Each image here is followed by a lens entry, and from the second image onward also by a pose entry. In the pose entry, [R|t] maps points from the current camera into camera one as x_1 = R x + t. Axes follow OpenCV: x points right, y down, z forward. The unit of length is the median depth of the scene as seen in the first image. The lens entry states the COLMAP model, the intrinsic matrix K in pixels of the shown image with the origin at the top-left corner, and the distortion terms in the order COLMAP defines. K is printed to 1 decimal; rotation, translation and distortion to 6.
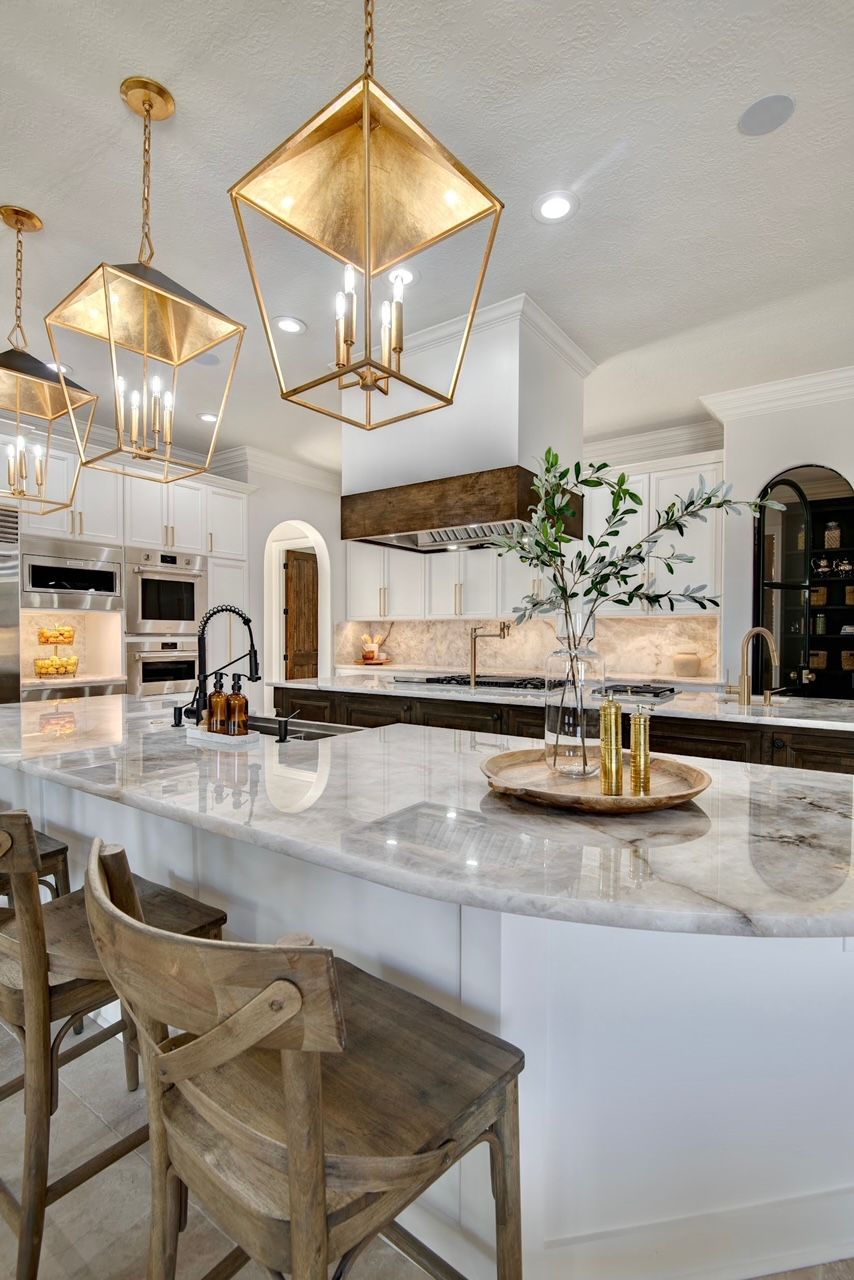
lens RADIAL K [[603.4, 0, 421.1], [0, 603.4, 646.2], [0, 0, 1]] dist [0.002648, -0.012892]
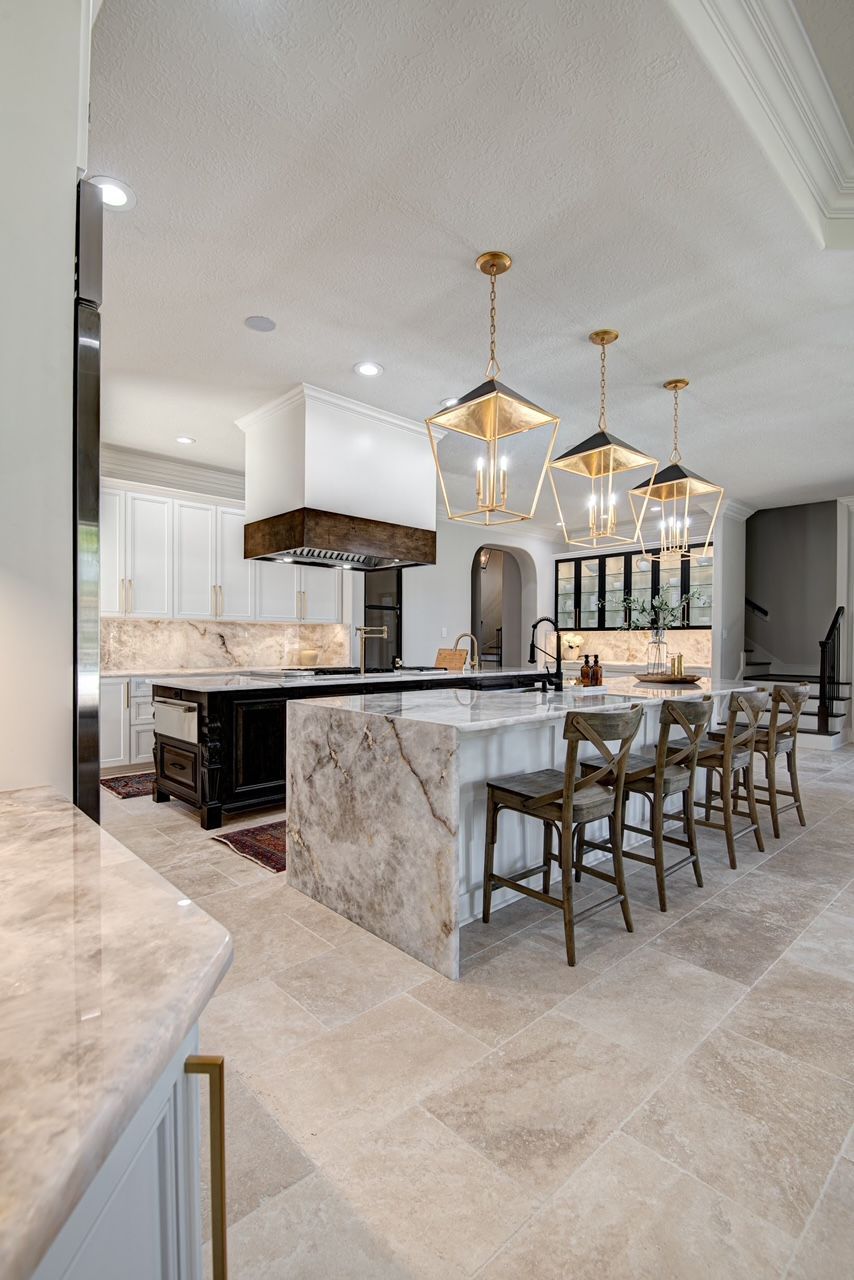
lens RADIAL K [[603.4, 0, 430.7], [0, 603.4, 644.3], [0, 0, 1]] dist [0.002648, -0.012892]
pose [[0.197219, -0.004823, 0.980348, -1.285067], [0.013905, 0.999901, 0.002122, 0.000408], [-0.980261, 0.013213, 0.197266, 0.628903]]
